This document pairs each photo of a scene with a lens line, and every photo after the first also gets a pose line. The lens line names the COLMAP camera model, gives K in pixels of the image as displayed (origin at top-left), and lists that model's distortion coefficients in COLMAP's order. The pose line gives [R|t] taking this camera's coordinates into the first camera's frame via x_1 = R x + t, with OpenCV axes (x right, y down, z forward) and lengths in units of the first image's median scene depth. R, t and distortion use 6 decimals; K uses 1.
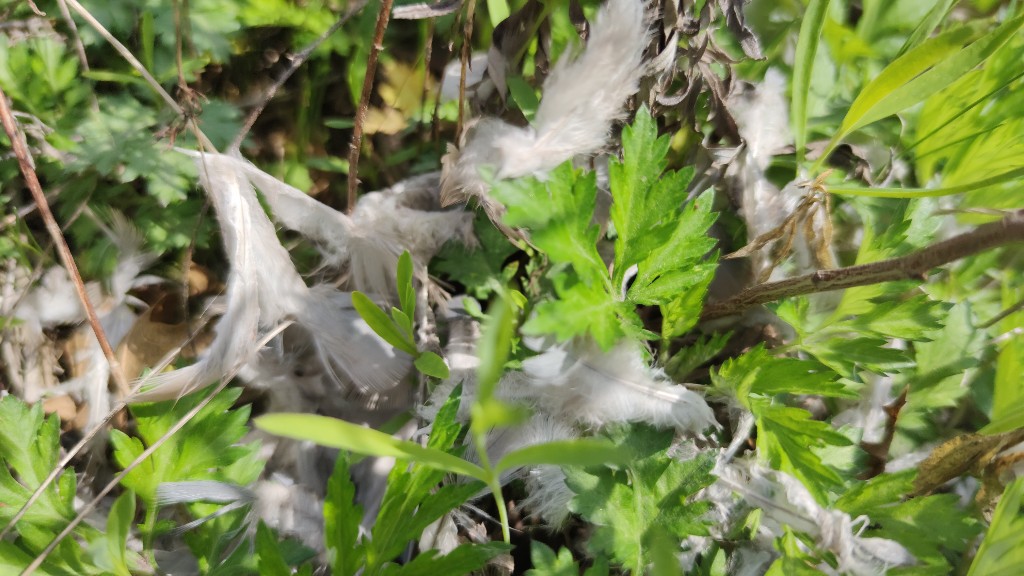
lens RADIAL K [[797.5, 0, 512.0], [0, 797.5, 288.0], [0, 0, 1]] dist [-0.011332, -0.005654]
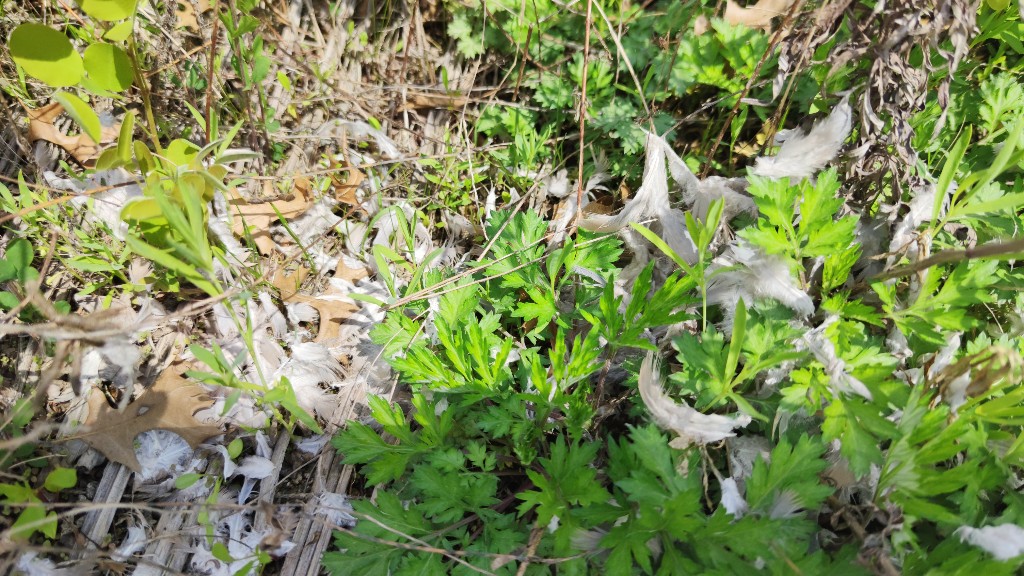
lens RADIAL K [[797.5, 0, 512.0], [0, 797.5, 288.0], [0, 0, 1]] dist [-0.011332, -0.005654]
pose [[0.811273, 0.365439, -0.456388, 0.395091], [-0.386477, 0.920921, 0.050399, 0.223637], [0.438715, 0.135496, 0.888352, -0.914558]]
